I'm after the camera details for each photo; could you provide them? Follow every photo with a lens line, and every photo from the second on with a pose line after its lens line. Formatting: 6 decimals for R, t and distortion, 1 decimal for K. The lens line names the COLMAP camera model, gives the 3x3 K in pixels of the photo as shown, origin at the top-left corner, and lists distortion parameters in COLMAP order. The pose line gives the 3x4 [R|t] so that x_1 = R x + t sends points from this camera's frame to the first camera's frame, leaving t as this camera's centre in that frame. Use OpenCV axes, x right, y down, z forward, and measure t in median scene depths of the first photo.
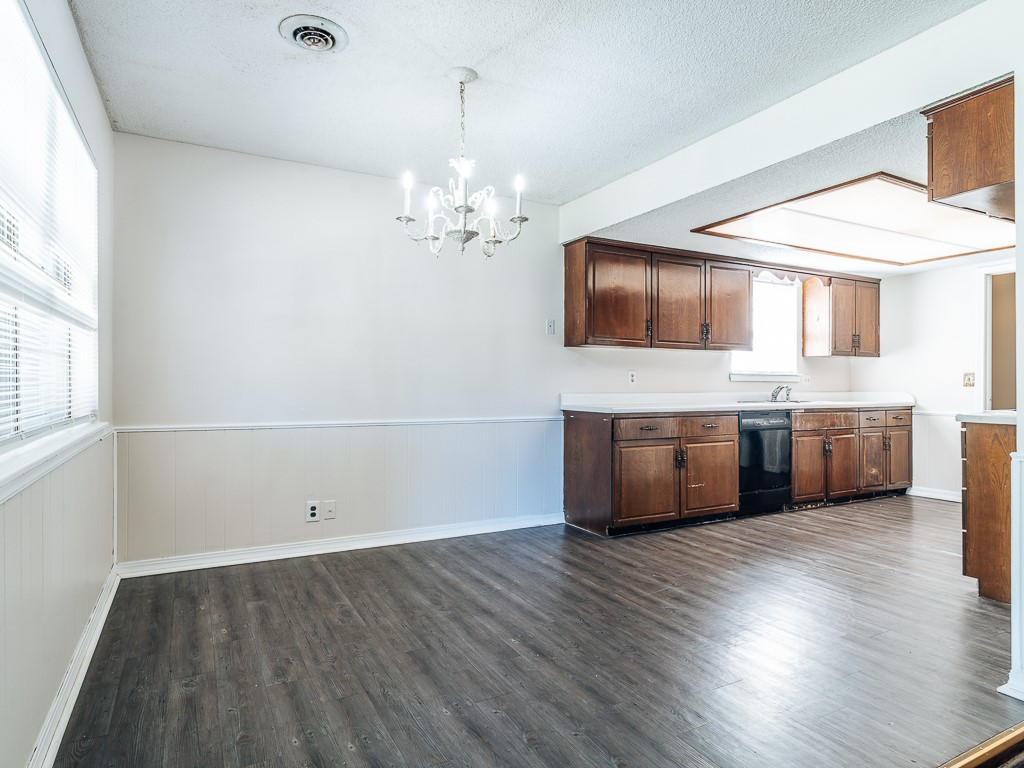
lens RADIAL K [[598.6, 0, 514.7], [0, 598.6, 380.2], [0, 0, 1]] dist [-0.002405, -0.000443]
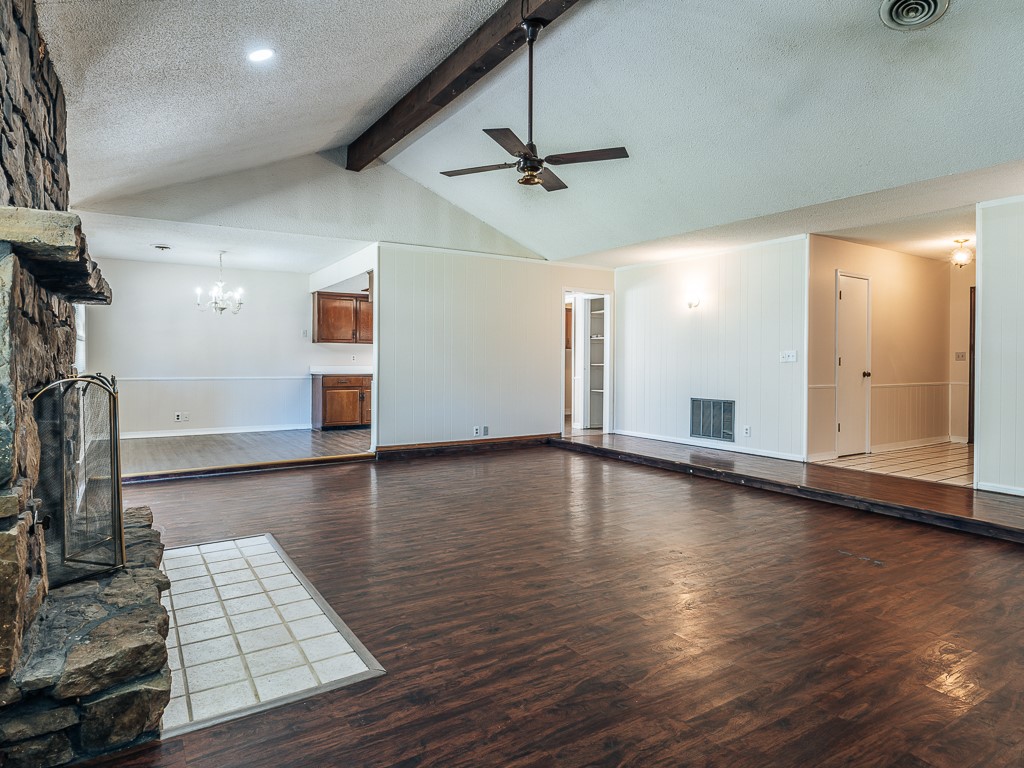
lens RADIAL K [[598.6, 0, 514.7], [0, 598.6, 380.2], [0, 0, 1]] dist [-0.002405, -0.000443]
pose [[0.996829, 0.000446, 0.079567, 0.582090], [-0.002920, 0.999516, 0.030975, 0.004727], [-0.079514, -0.031109, 0.996348, -1.044061]]
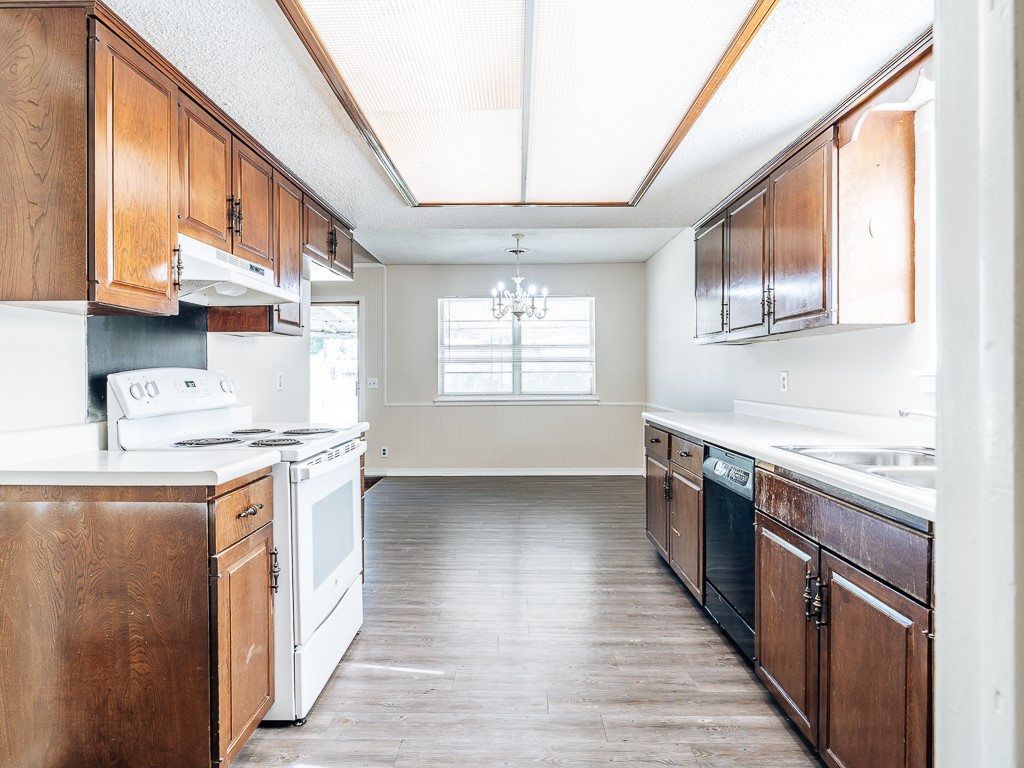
lens RADIAL K [[598.6, 0, 514.7], [0, 598.6, 380.2], [0, 0, 1]] dist [-0.002405, -0.000443]
pose [[-0.479481, 0.005478, -0.877535, 1.003549], [0.003070, 0.999985, 0.004565, -0.011059], [0.877547, -0.000505, -0.479490, 1.141597]]
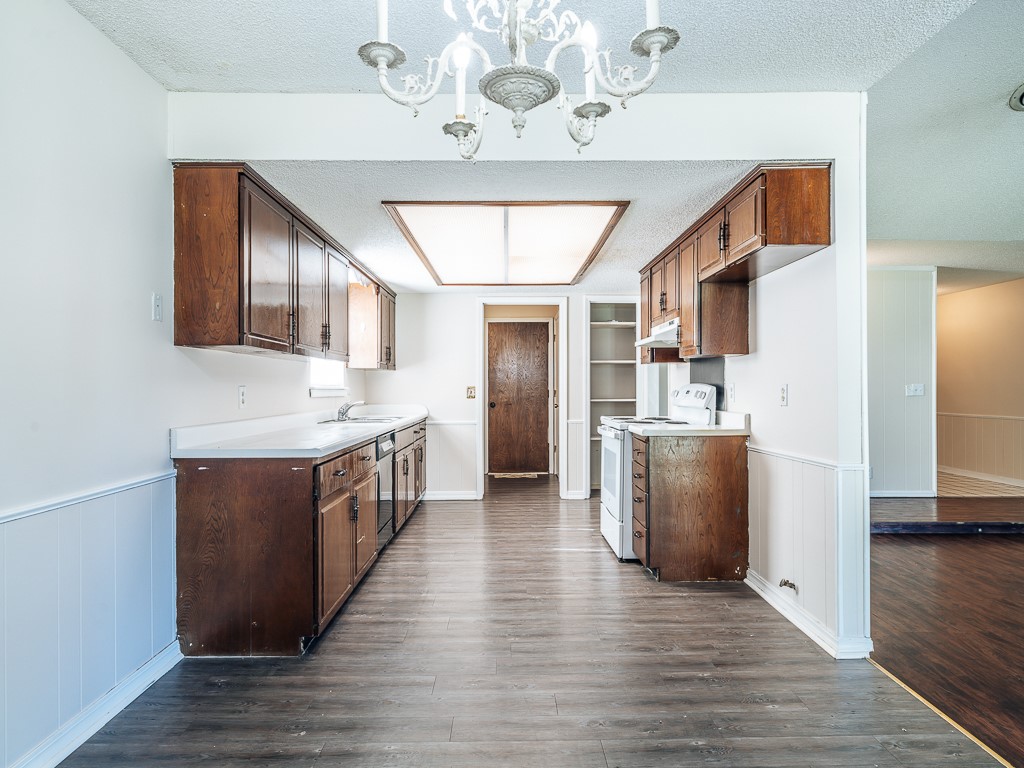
lens RADIAL K [[597.8, 0, 512.0], [0, 597.8, 384.0], [0, 0, 1]] dist [-0.006258, -0.001244]
pose [[0.463590, 0.001096, 0.886049, -0.269365], [-0.000510, 0.999999, -0.000970, -0.019377], [-0.886050, -0.000002, 0.463590, 0.465774]]
